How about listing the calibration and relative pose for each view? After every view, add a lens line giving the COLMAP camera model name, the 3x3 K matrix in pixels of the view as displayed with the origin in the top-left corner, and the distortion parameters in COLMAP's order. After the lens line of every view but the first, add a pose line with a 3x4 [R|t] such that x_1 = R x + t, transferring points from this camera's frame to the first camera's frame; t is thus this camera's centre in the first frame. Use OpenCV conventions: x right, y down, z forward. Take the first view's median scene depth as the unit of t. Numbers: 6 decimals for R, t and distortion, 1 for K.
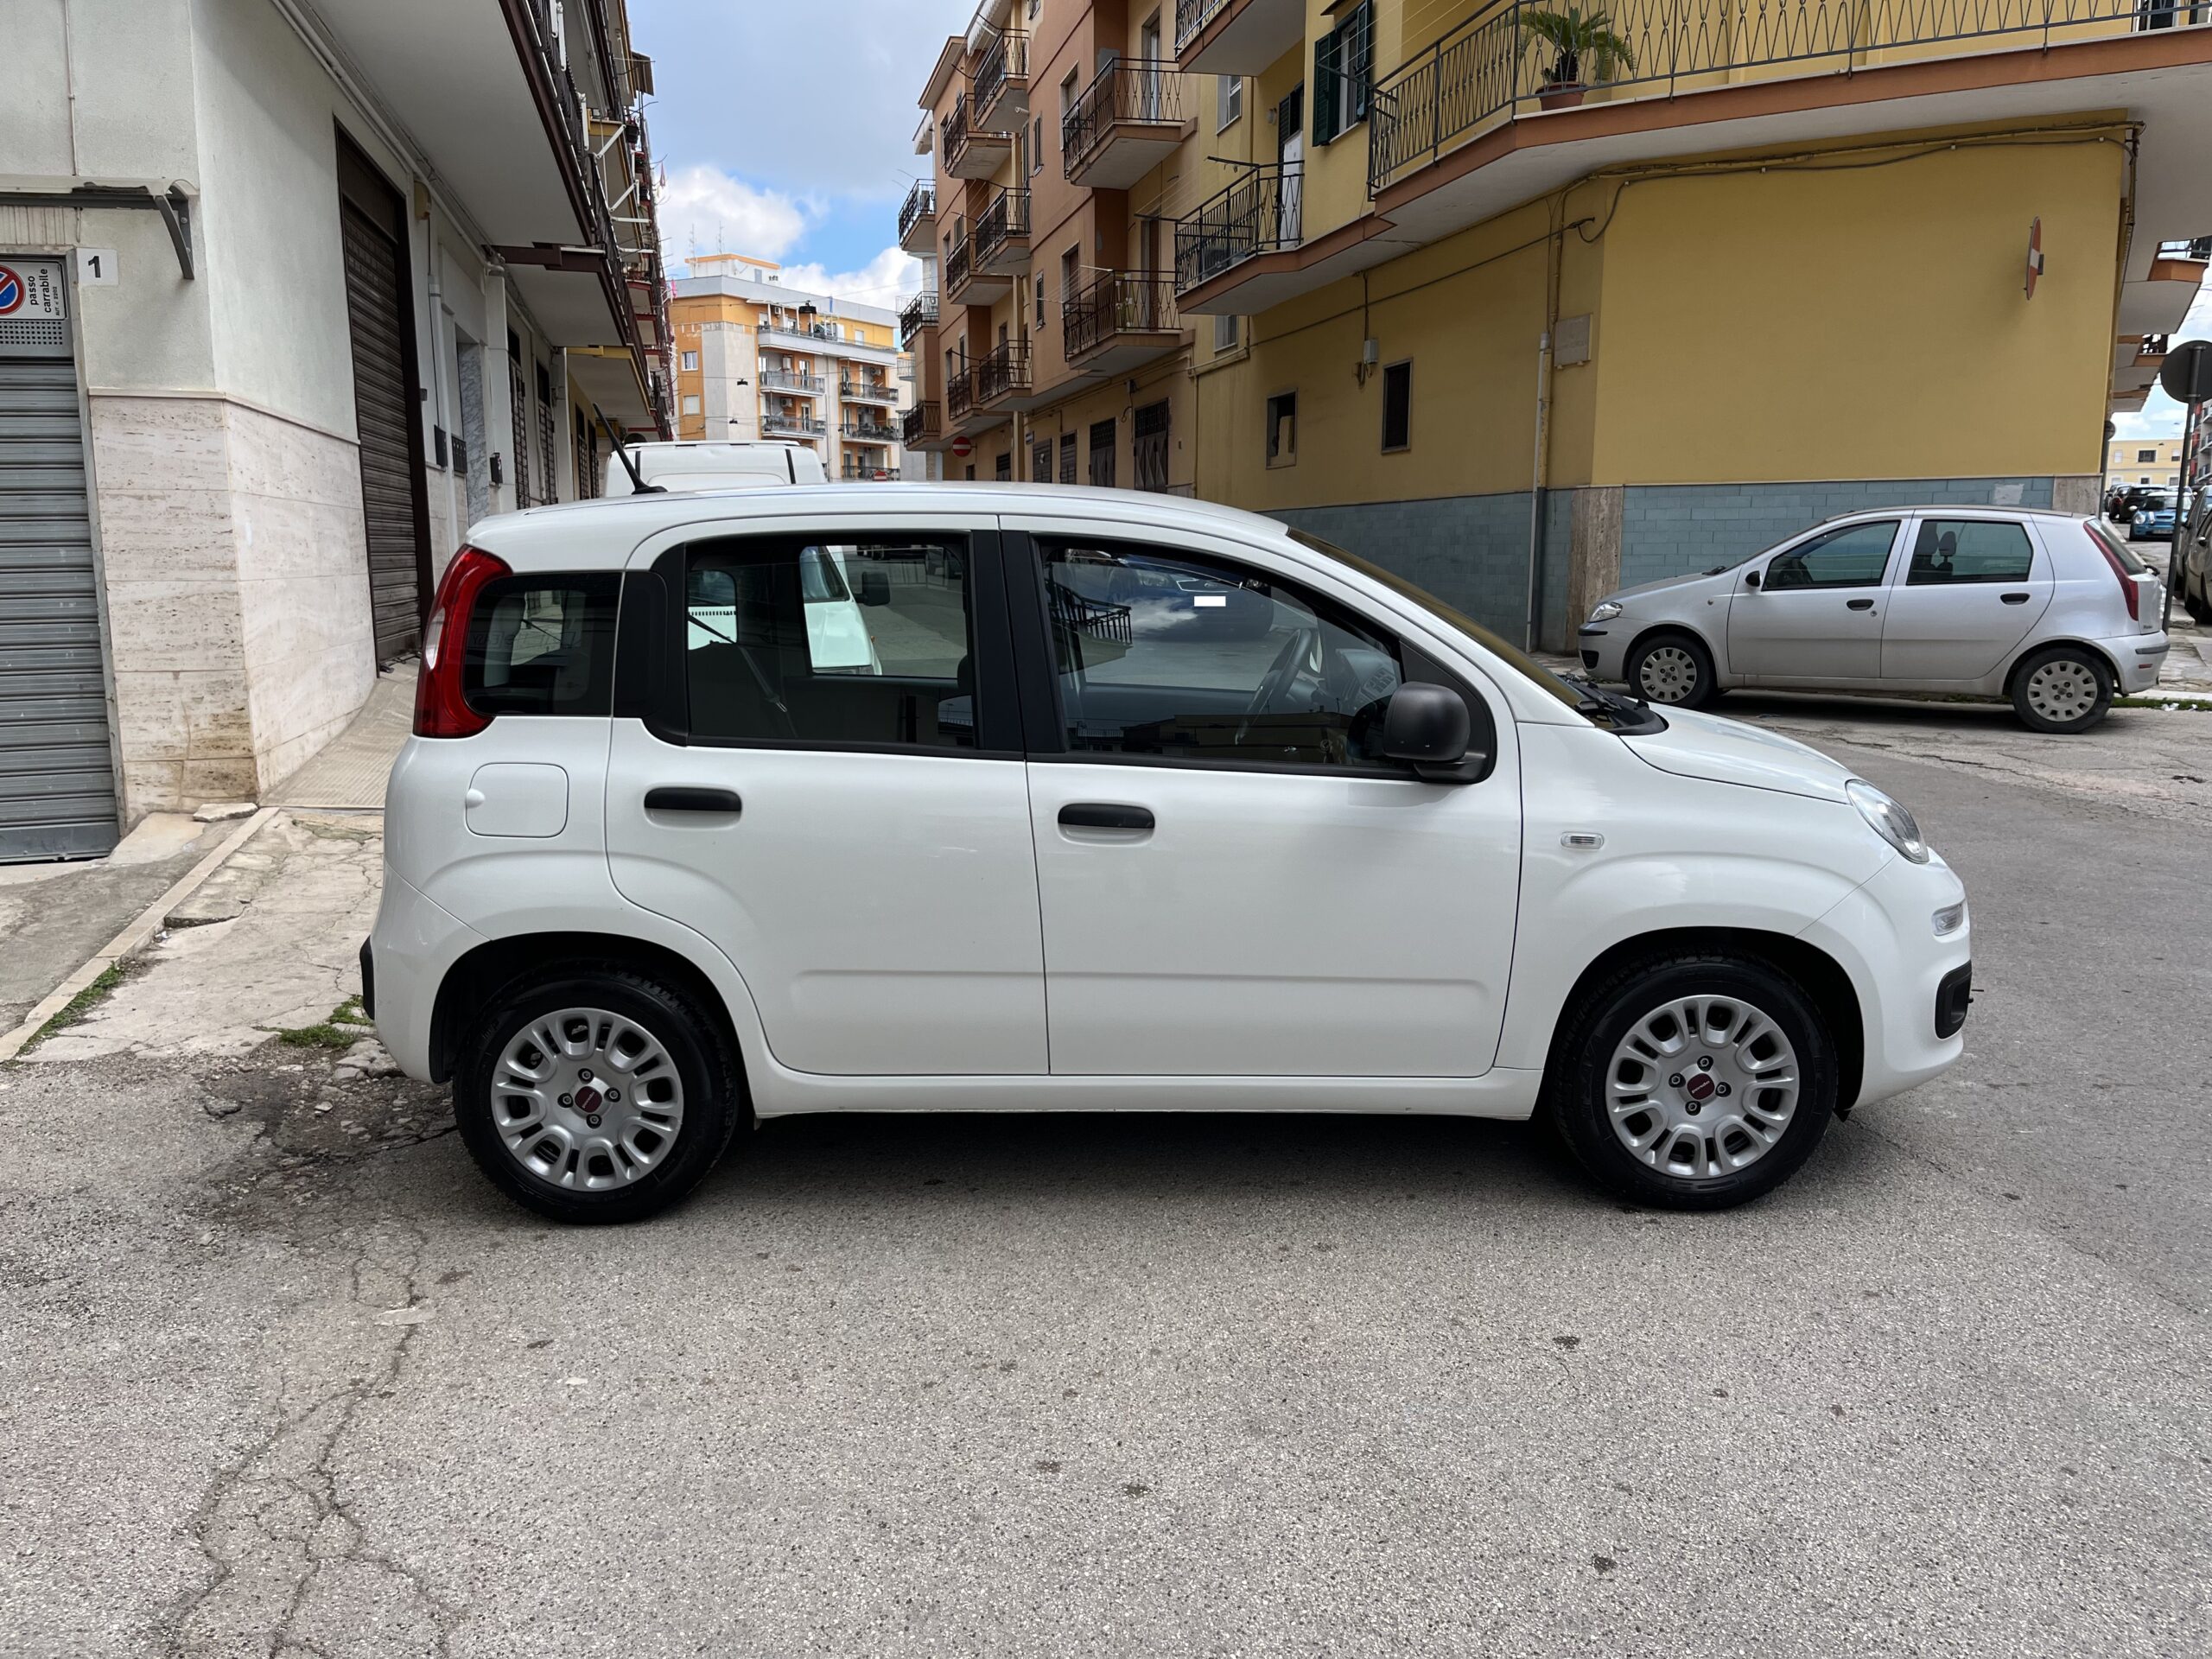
lens RADIAL K [[1675.0, 0, 1121.8], [0, 1675.0, 837.8], [0, 0, 1]] dist [0.078644, -0.115963]
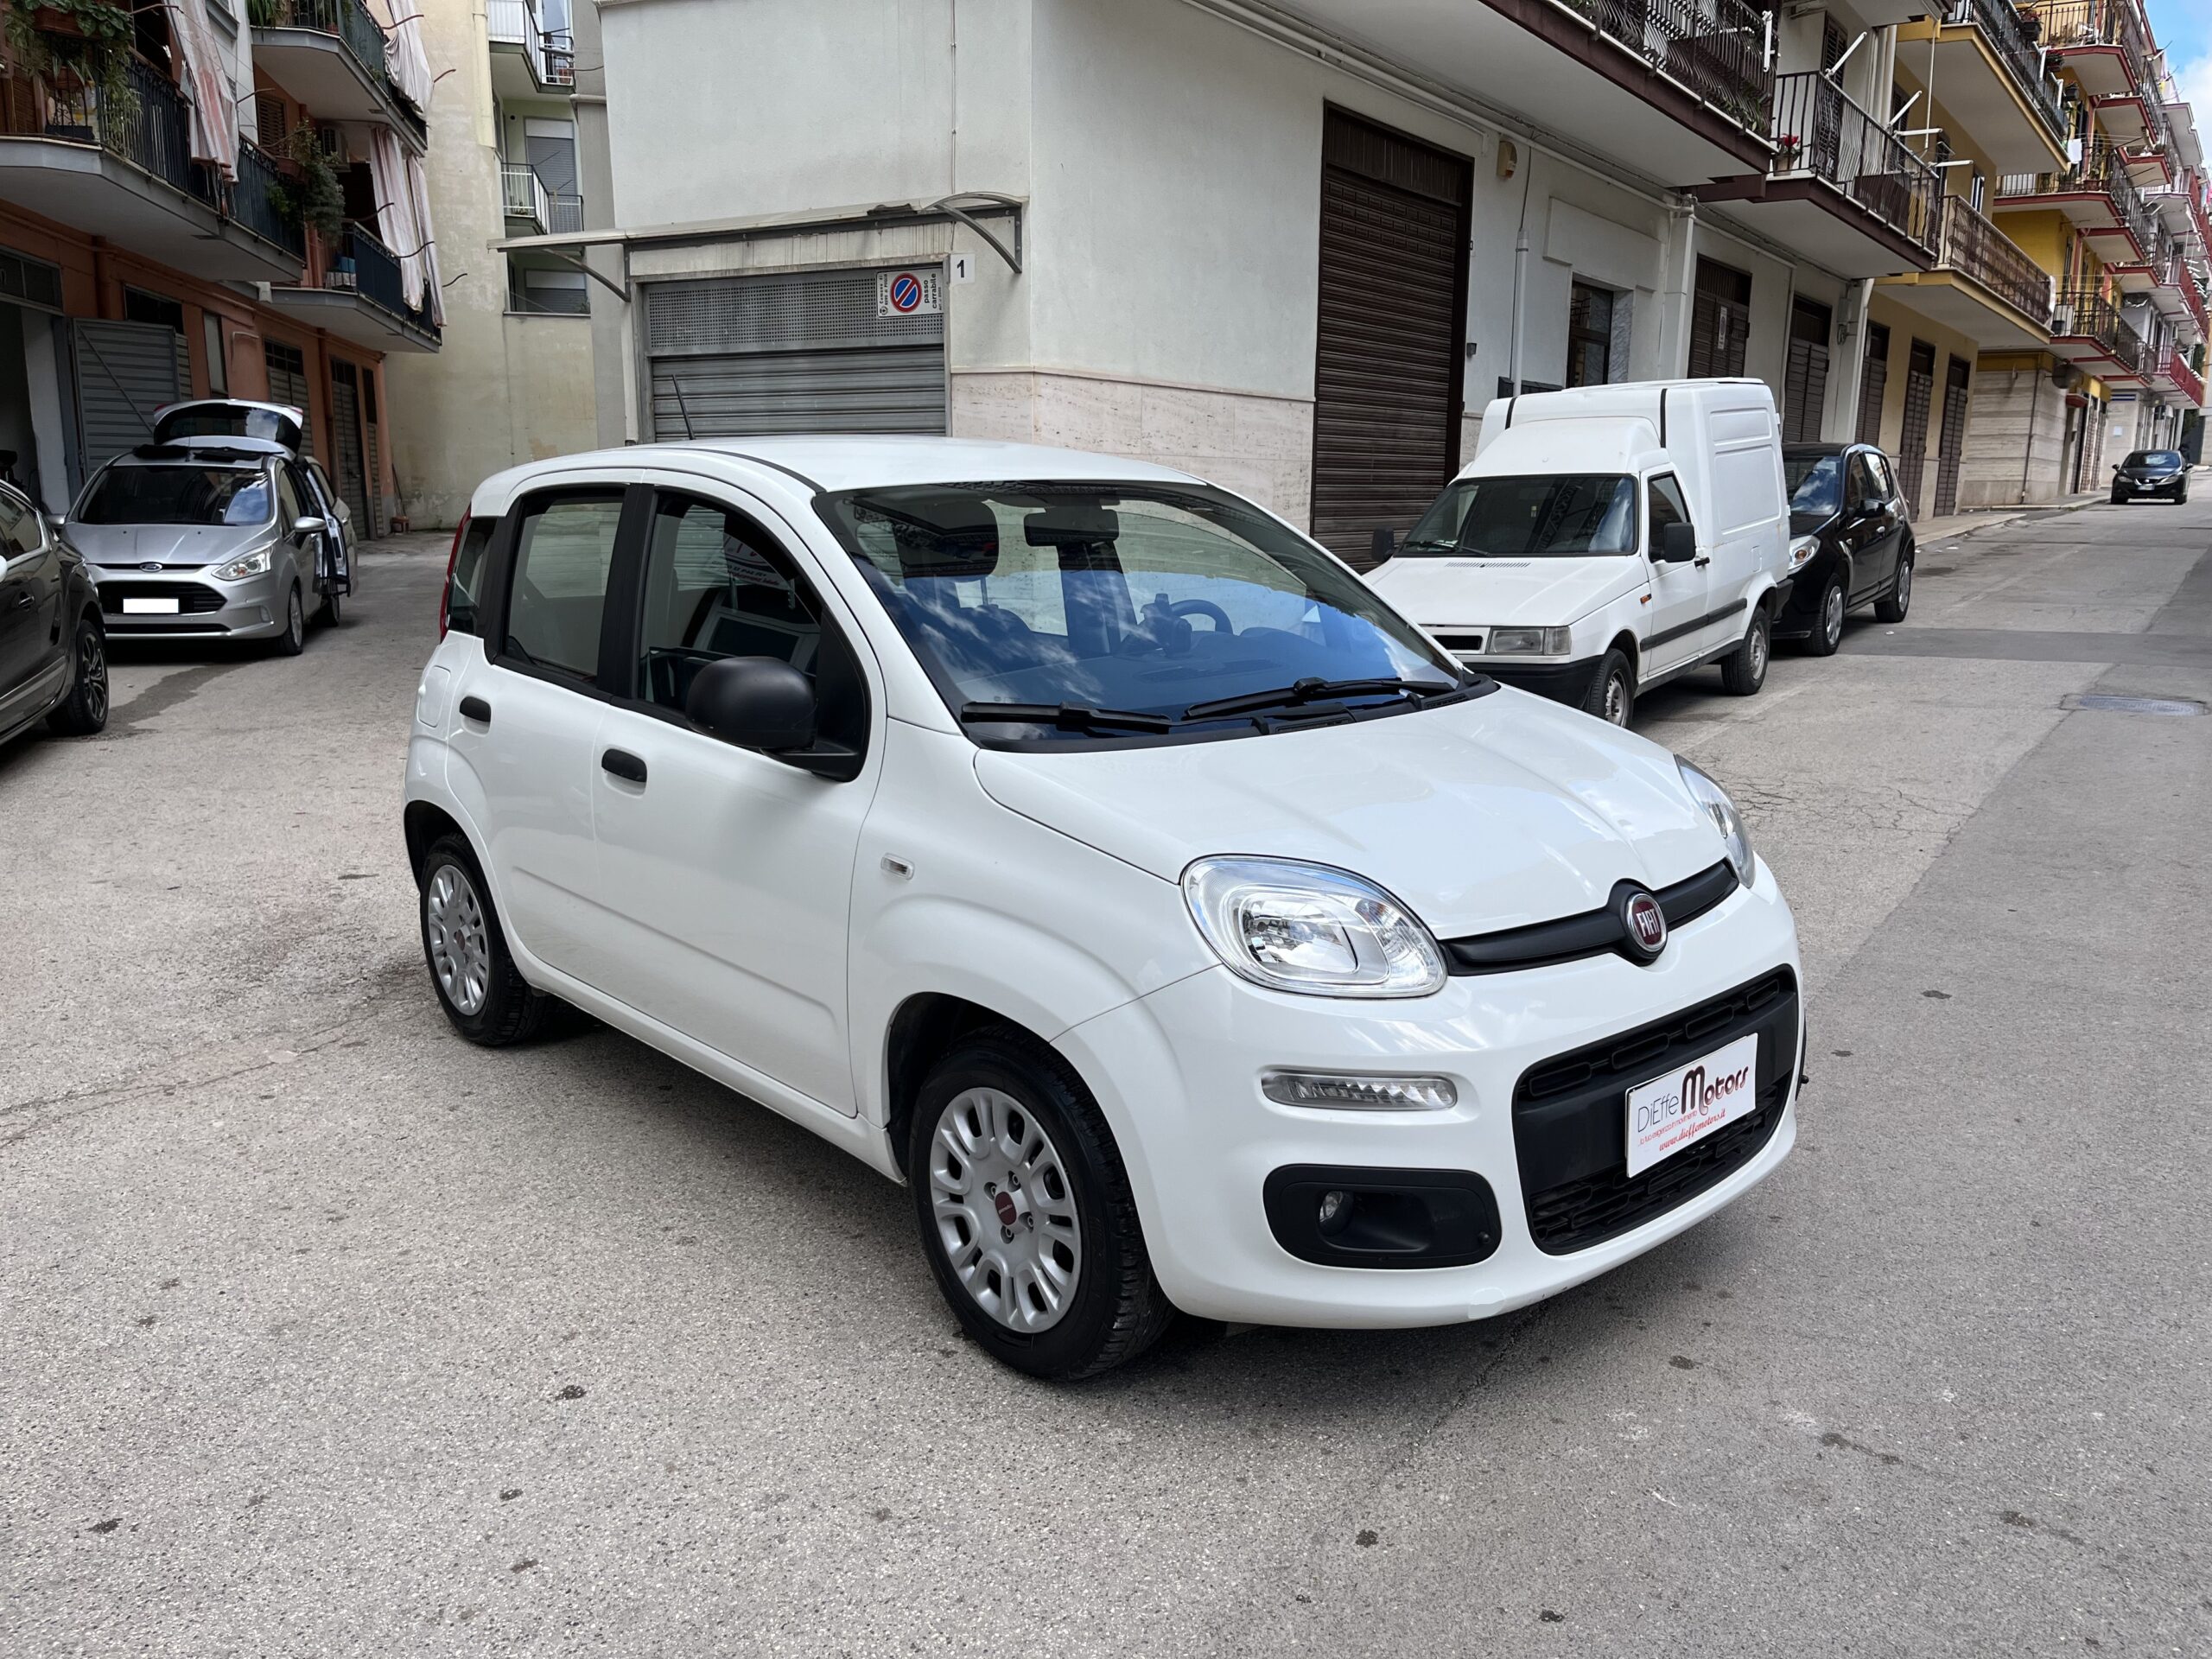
lens RADIAL K [[1675.0, 0, 1121.8], [0, 1675.0, 837.8], [0, 0, 1]] dist [0.078644, -0.115963]
pose [[0.668724, 0.156367, -0.726882, 0.447113], [-0.133154, 0.987016, 0.089827, -0.047975], [0.731490, 0.036717, 0.680862, 0.245993]]
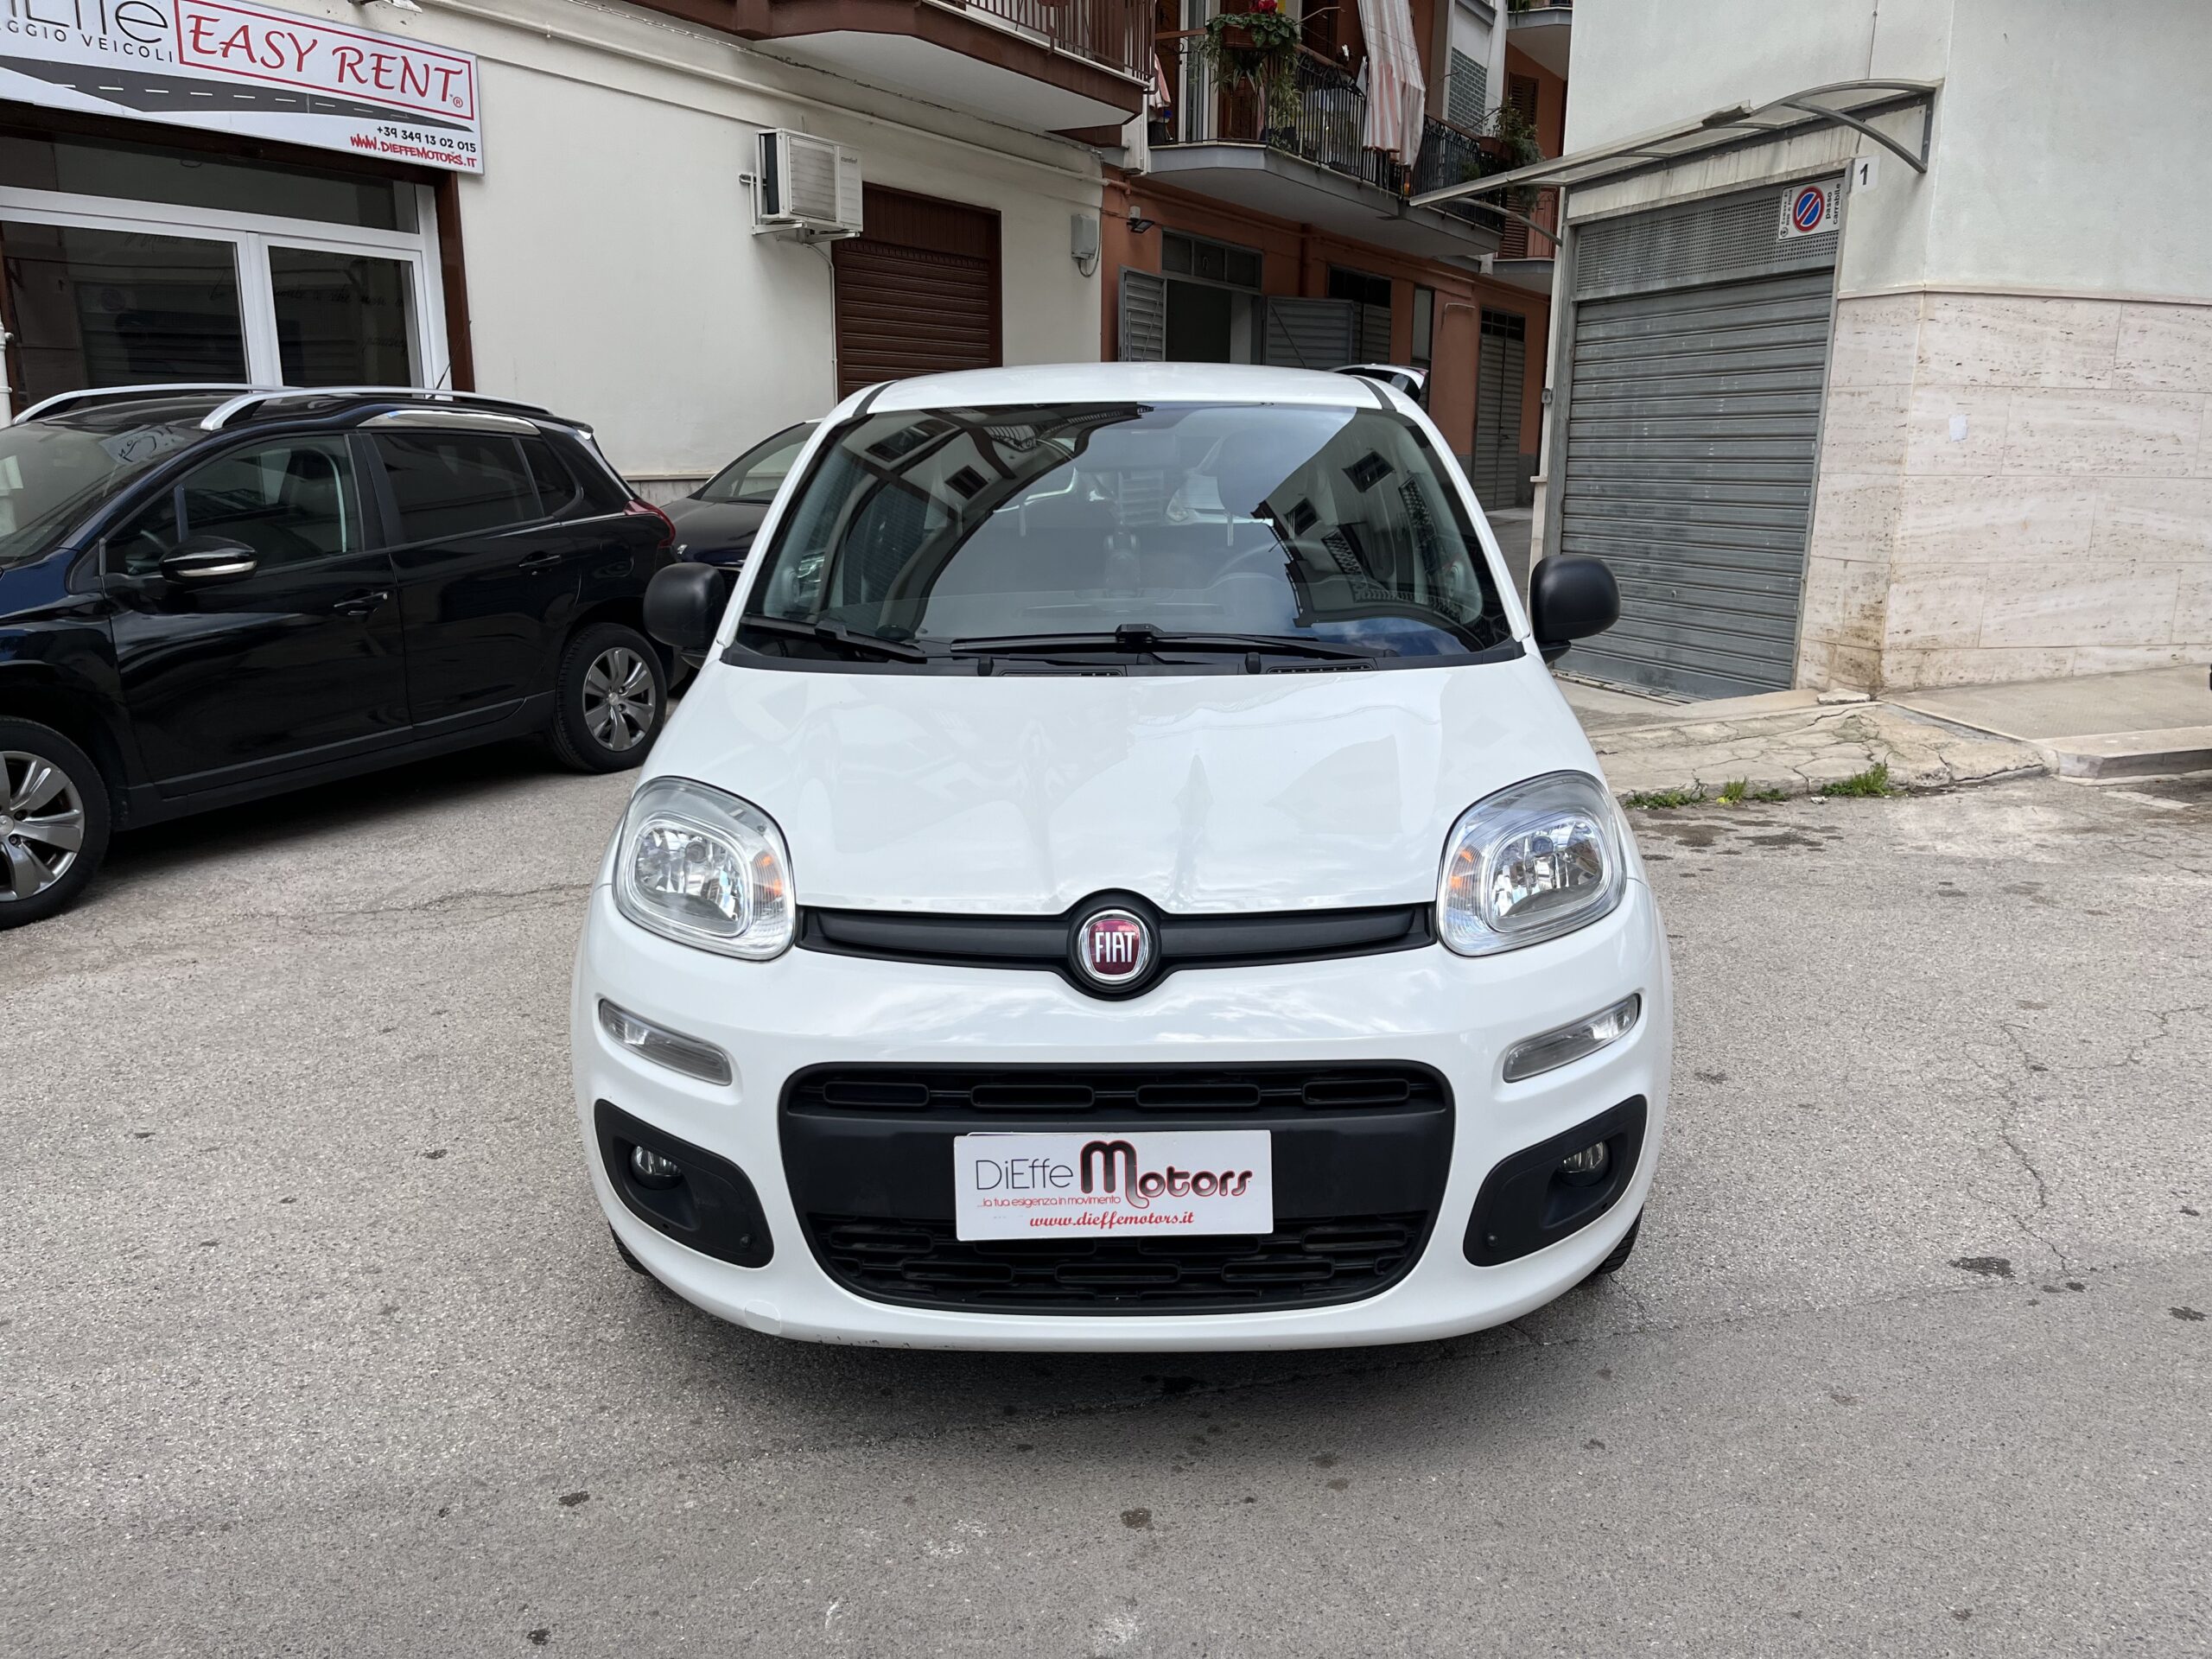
lens RADIAL K [[1675.0, 0, 1121.8], [0, 1675.0, 837.8], [0, 0, 1]] dist [0.078644, -0.115963]
pose [[-0.009501, 0.230842, -0.972945, 0.535033], [-0.179649, 0.956763, 0.228757, -0.096171], [0.983685, 0.176962, 0.032381, 0.571230]]
